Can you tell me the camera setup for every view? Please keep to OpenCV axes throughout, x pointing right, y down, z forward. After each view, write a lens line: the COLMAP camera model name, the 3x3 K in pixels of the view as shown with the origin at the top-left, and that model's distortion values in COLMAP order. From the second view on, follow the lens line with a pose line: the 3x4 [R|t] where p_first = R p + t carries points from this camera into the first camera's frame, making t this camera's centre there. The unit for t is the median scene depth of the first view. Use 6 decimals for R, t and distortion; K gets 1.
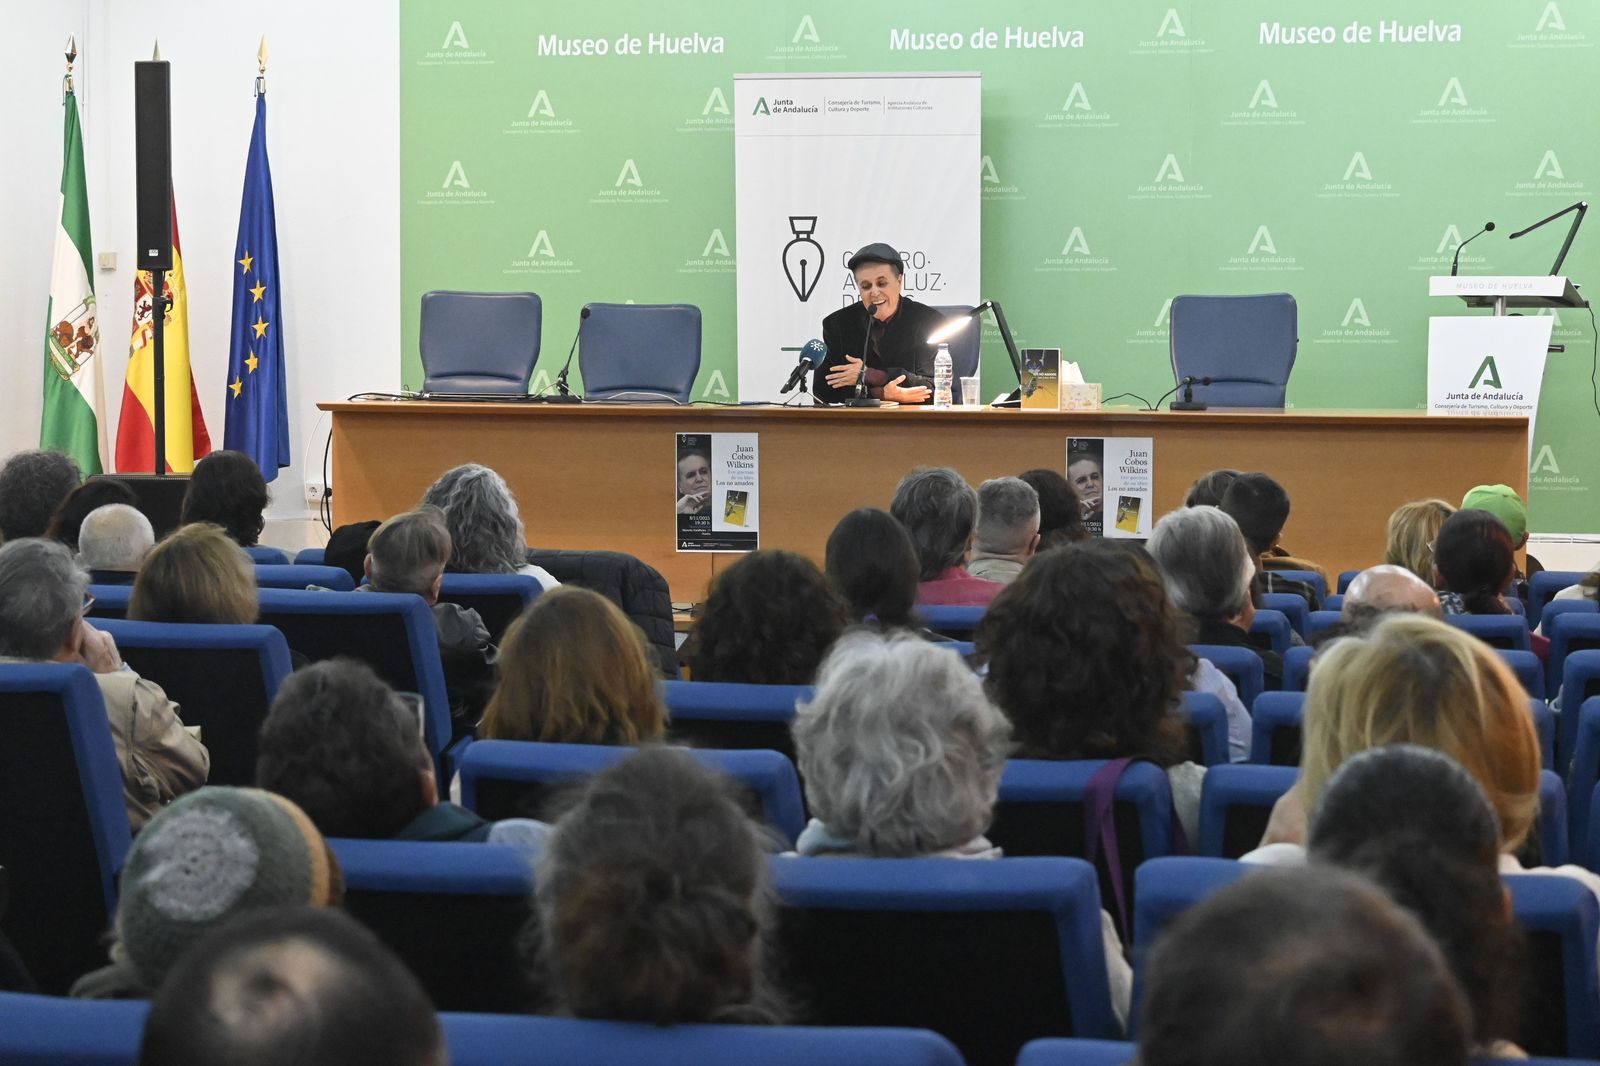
lens RADIAL K [[3343.6, 0, 770.2], [0, 3343.6, 604.3], [0, 0, 1]] dist [0.028418, 0.000000]
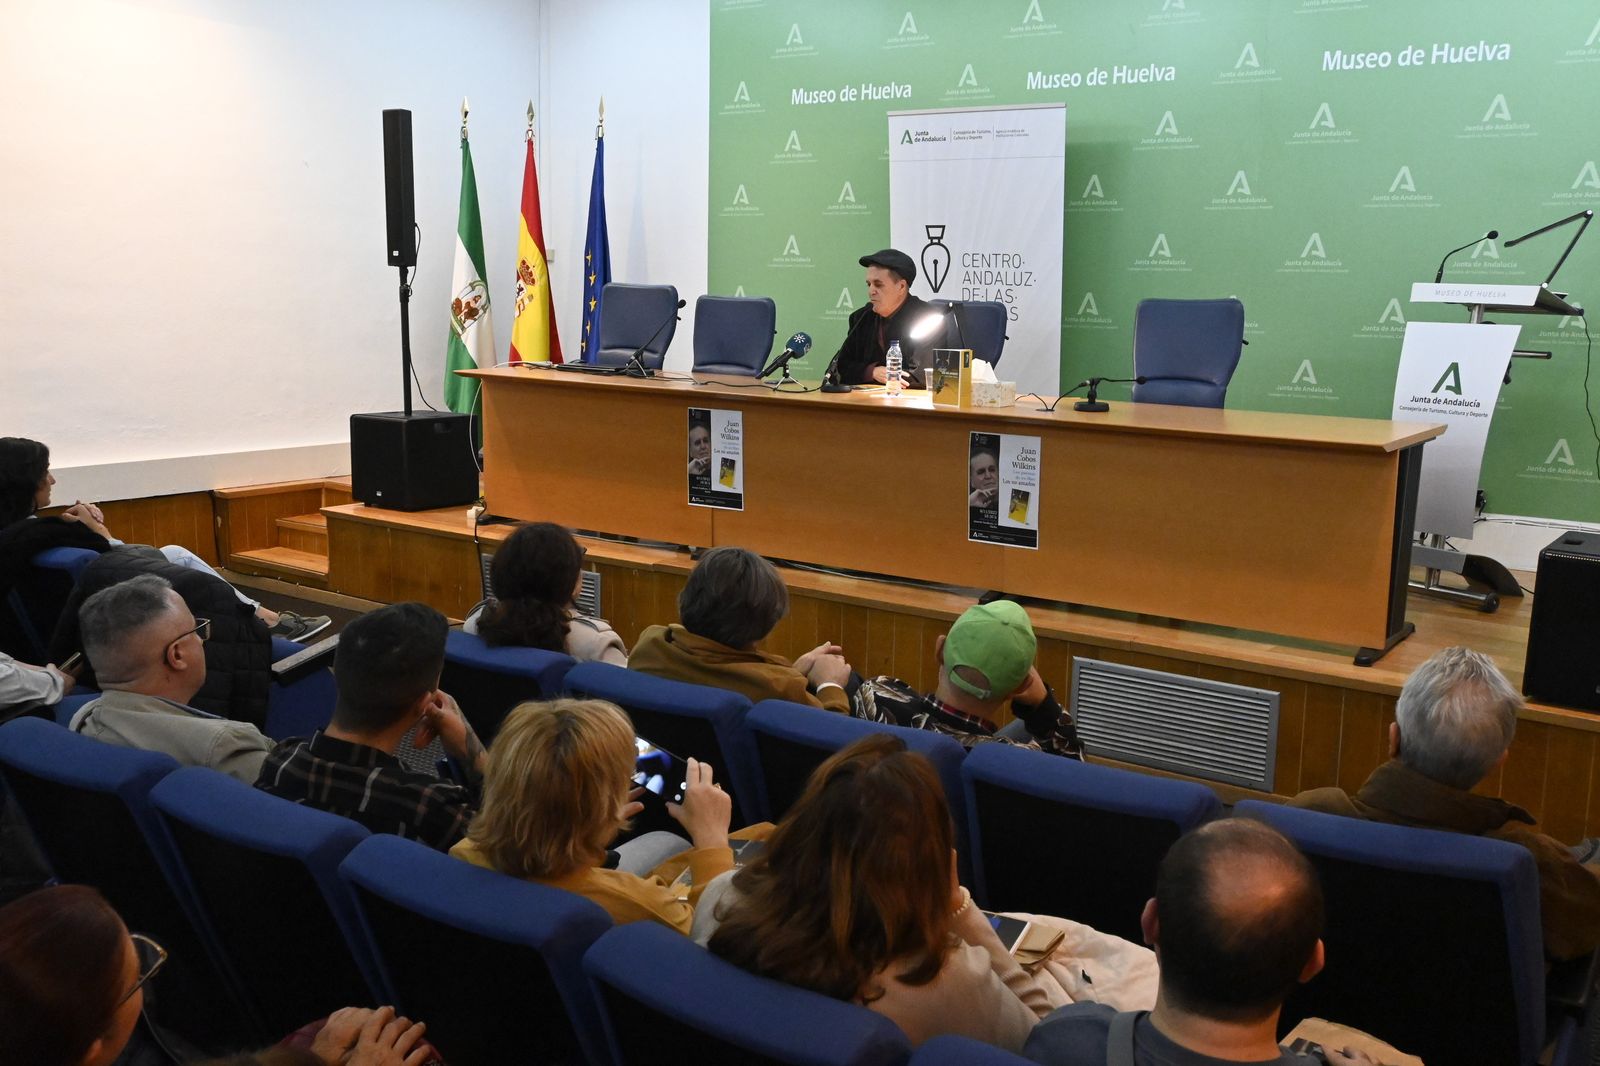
lens RADIAL K [[1521.5, 0, 802.6], [0, 1521.5, 554.0], [0, 0, 1]] dist [0.004252, 0.000000]
pose [[0.913046, 0.085449, -0.398805, 0.206858], [-0.045545, 0.993053, 0.108500, -0.052886], [0.405305, -0.080902, 0.910595, 0.447840]]
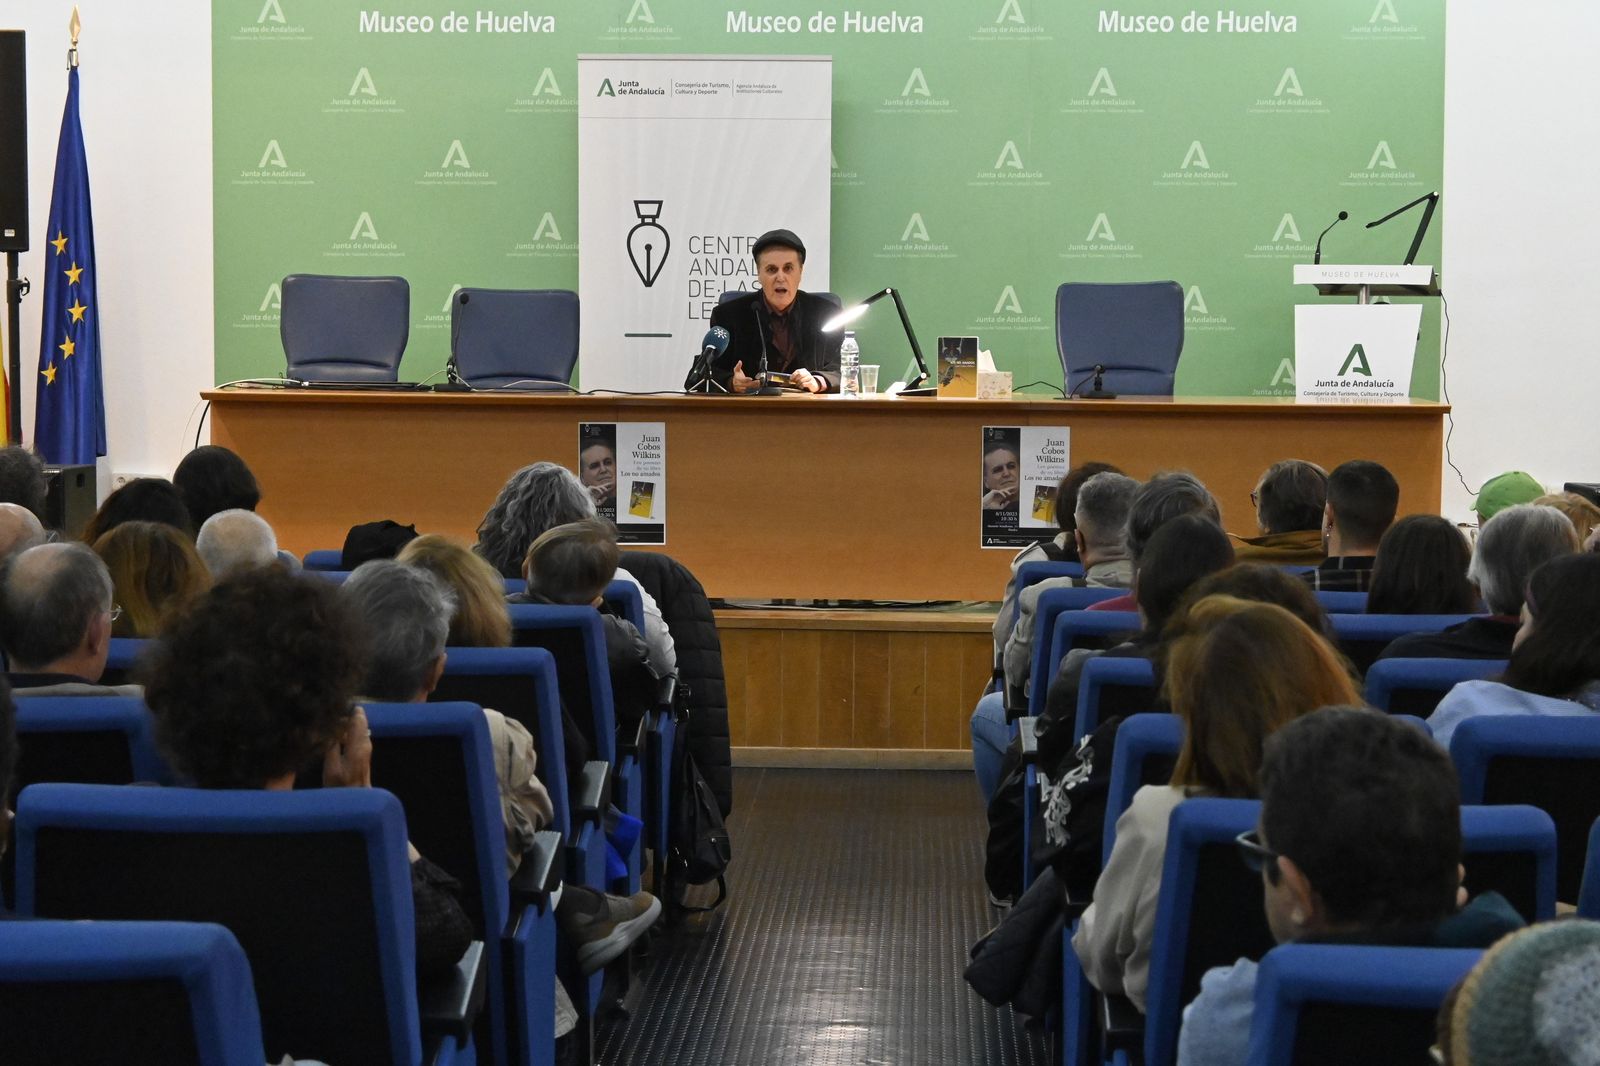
lens RADIAL K [[3343.6, 0, 752.9], [0, 3343.6, 573.2], [0, 0, 1]] dist [0.028418, 0.000000]
pose [[0.988046, -0.009277, 0.153880, -0.112963], [0.009966, 0.999943, -0.003708, -0.002736], [-0.153837, 0.005197, 0.988083, 0.026964]]
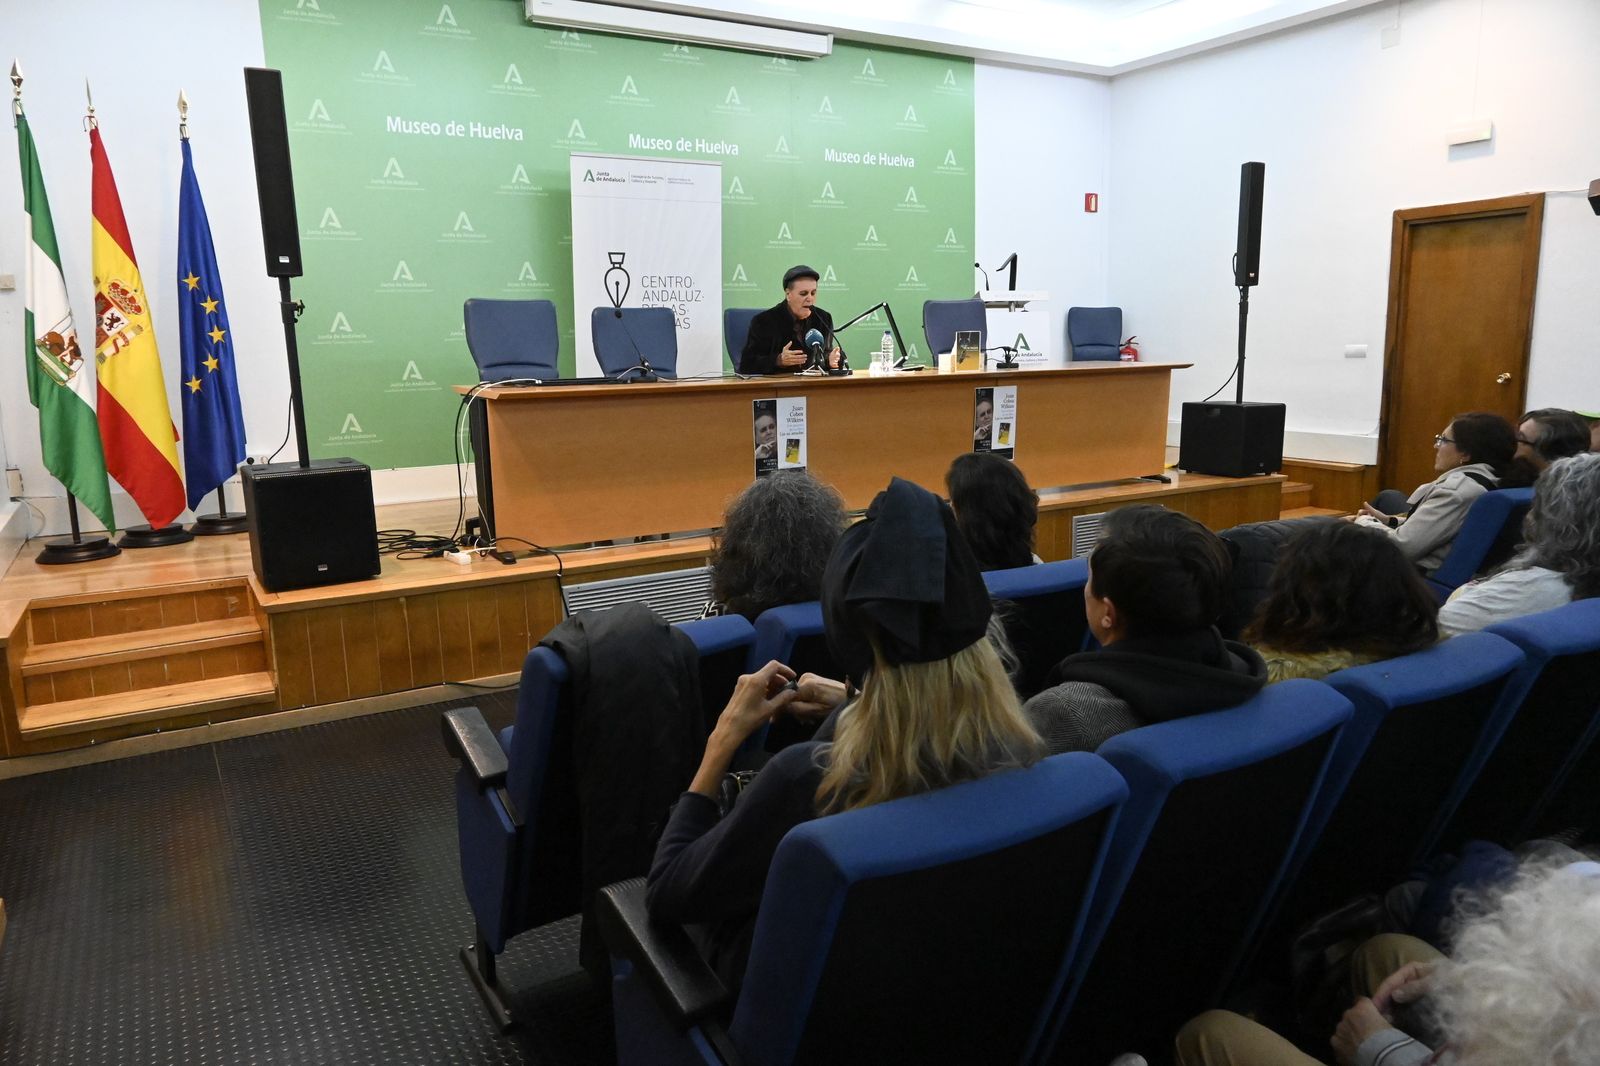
lens RADIAL K [[1105.1, 0, 804.4], [0, 1105.1, 537.8], [0, 0, 1]] dist [-0.007827, 0.007534]
pose [[0.733266, -0.143393, 0.664650, -0.283152], [0.078411, 0.988821, 0.126825, -0.045022], [-0.675406, -0.040881, 0.736312, 0.572208]]
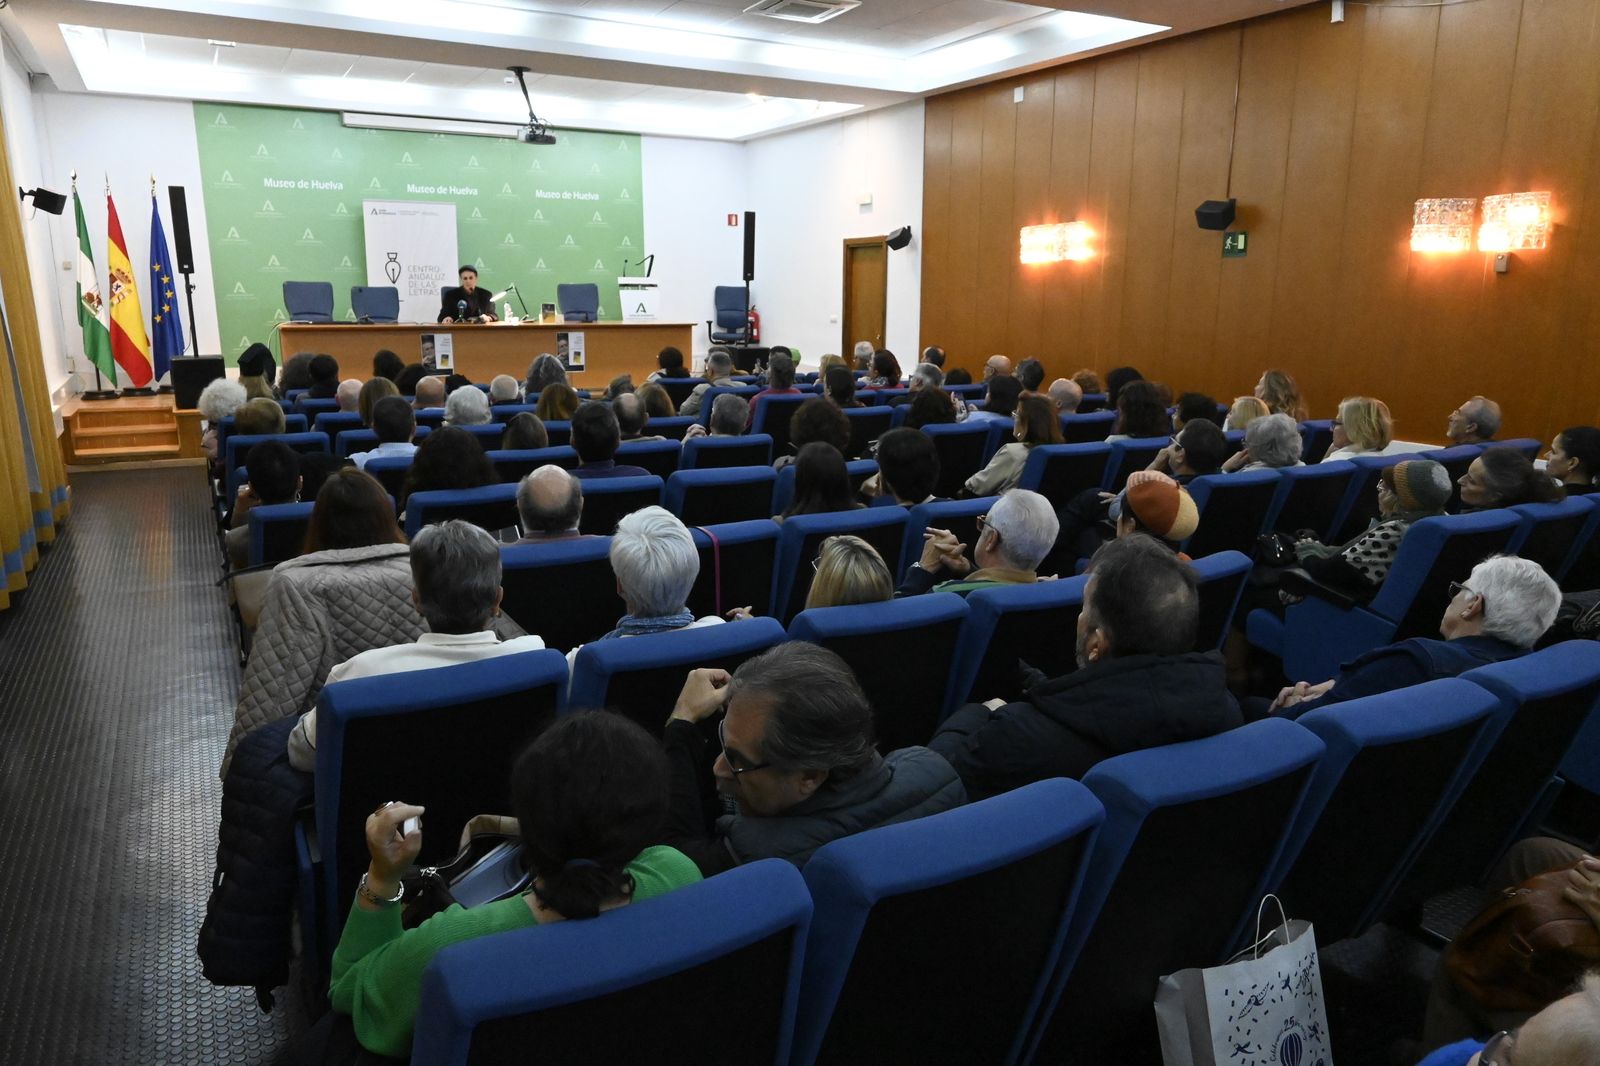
lens RADIAL K [[1109.0, 0, 804.9], [0, 1109.0, 539.9], [0, 0, 1]] dist [-0.008055, 0.003715]
pose [[0.757913, -0.145970, 0.635815, -0.355182], [0.047024, 0.984334, 0.169929, -0.021169], [-0.650659, -0.098893, 0.752903, 0.056996]]
